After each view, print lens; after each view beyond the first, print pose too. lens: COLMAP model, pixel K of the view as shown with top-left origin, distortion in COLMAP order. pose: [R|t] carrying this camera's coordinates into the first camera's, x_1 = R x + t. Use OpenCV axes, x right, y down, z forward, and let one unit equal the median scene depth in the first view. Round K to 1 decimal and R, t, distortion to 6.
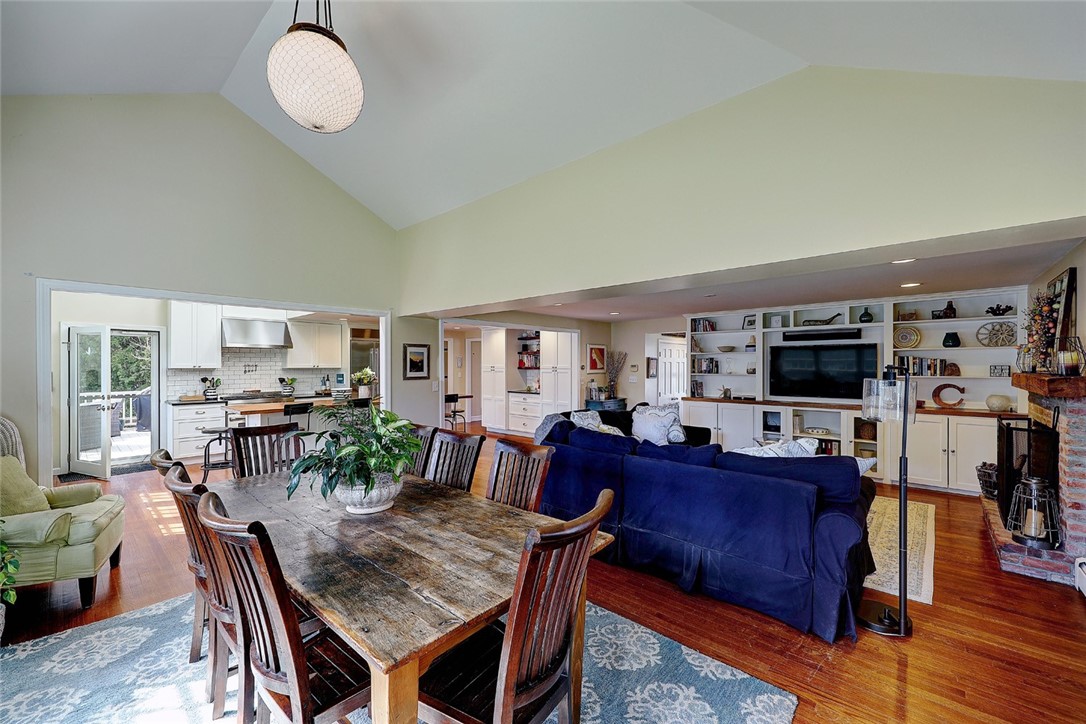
lens RADIAL K [[431.6, 0, 549.5], [0, 431.6, 366.1], [0, 0, 1]] dist [0.000696, 0.000005]
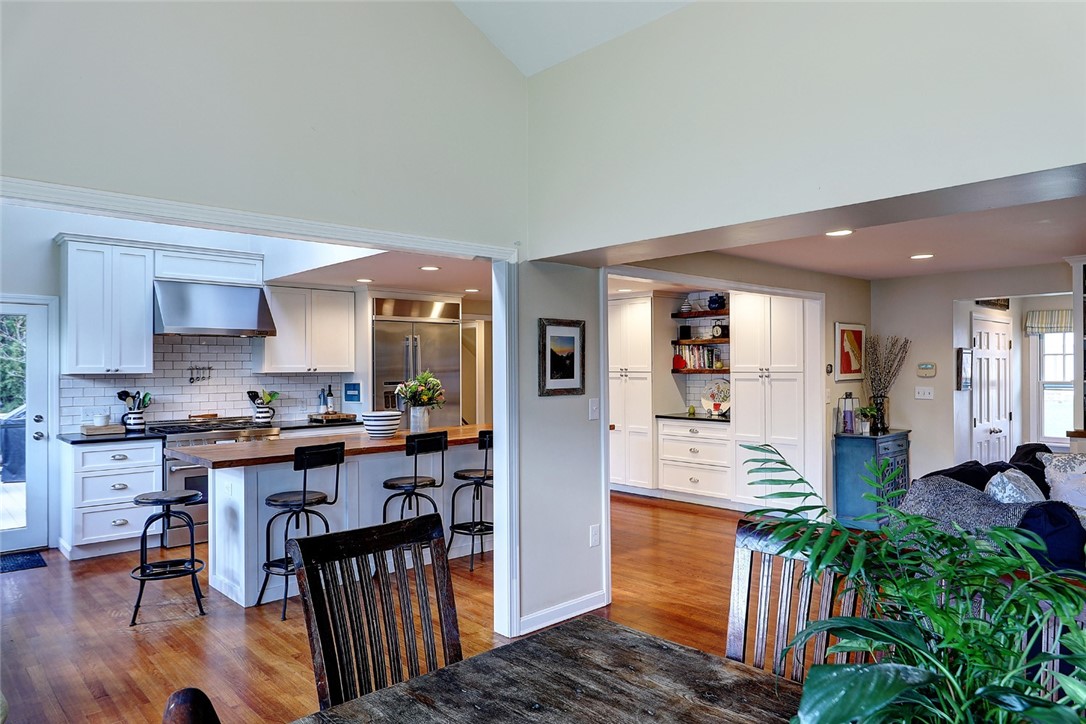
lens RADIAL K [[701.9, 0, 548.5], [0, 701.9, 365.4], [0, 0, 1]] dist [0.000209, -0.002009]
pose [[0.995583, -0.005200, -0.093738, -0.178396], [0.004598, 0.999967, -0.006633, 0.002791], [0.093770, 0.006173, 0.995575, 0.168762]]
